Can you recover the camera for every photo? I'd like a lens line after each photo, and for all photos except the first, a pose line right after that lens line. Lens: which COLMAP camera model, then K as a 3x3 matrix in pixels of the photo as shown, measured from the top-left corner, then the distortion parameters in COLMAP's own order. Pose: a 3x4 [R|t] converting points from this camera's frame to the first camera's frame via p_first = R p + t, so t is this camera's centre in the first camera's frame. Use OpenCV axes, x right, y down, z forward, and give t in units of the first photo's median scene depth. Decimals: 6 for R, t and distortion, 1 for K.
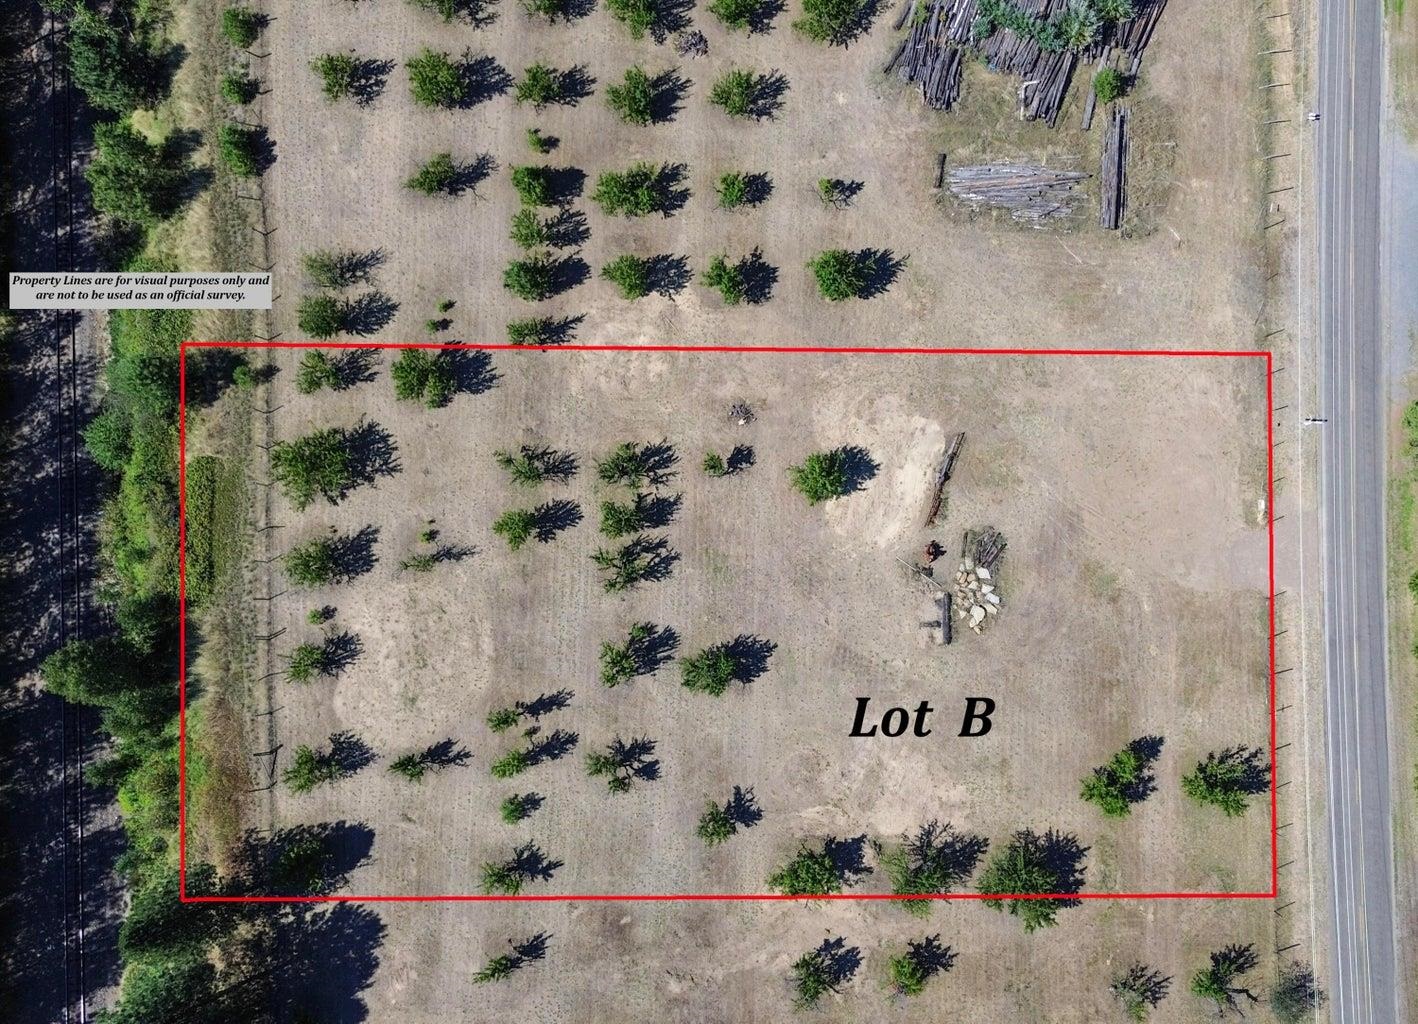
lens RADIAL K [[1029.5, 0, 762.5], [0, 1029.5, 510.4], [0, 0, 1]] dist [0.053261, -0.022763]
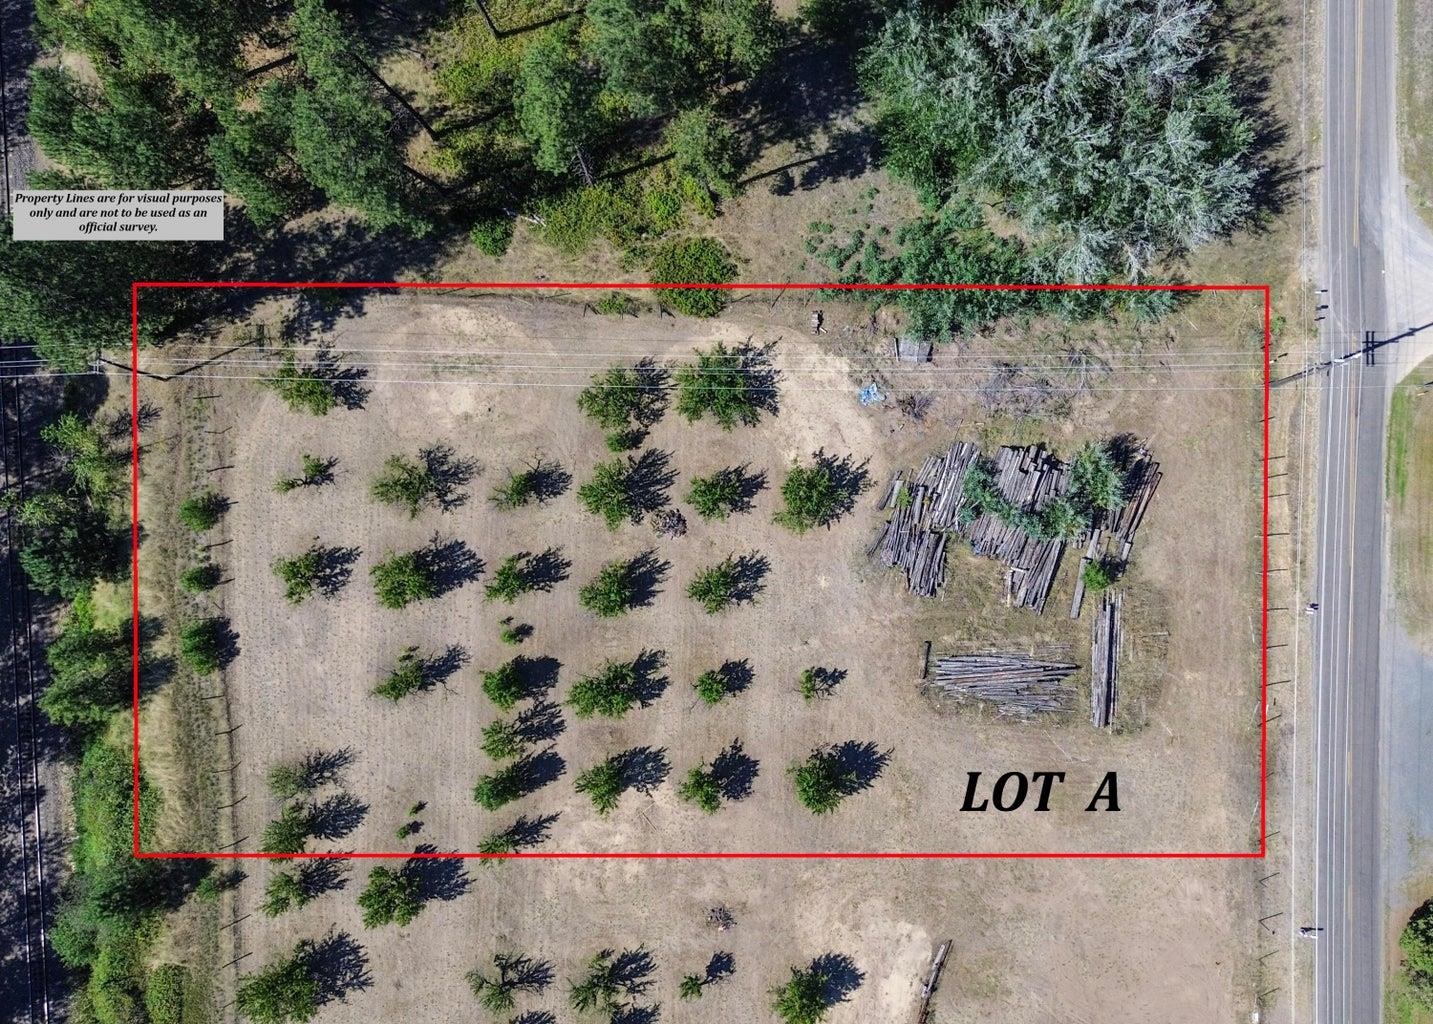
lens RADIAL K [[1037.5, 0, 791.9], [0, 1037.5, 513.4], [0, 0, 1]] dist [0.060568, -0.033273]
pose [[0.999957, -0.008437, -0.003817, 0.051471], [0.008635, 0.998438, 0.055203, -0.518952], [0.003345, -0.055233, 0.998468, 0.035509]]
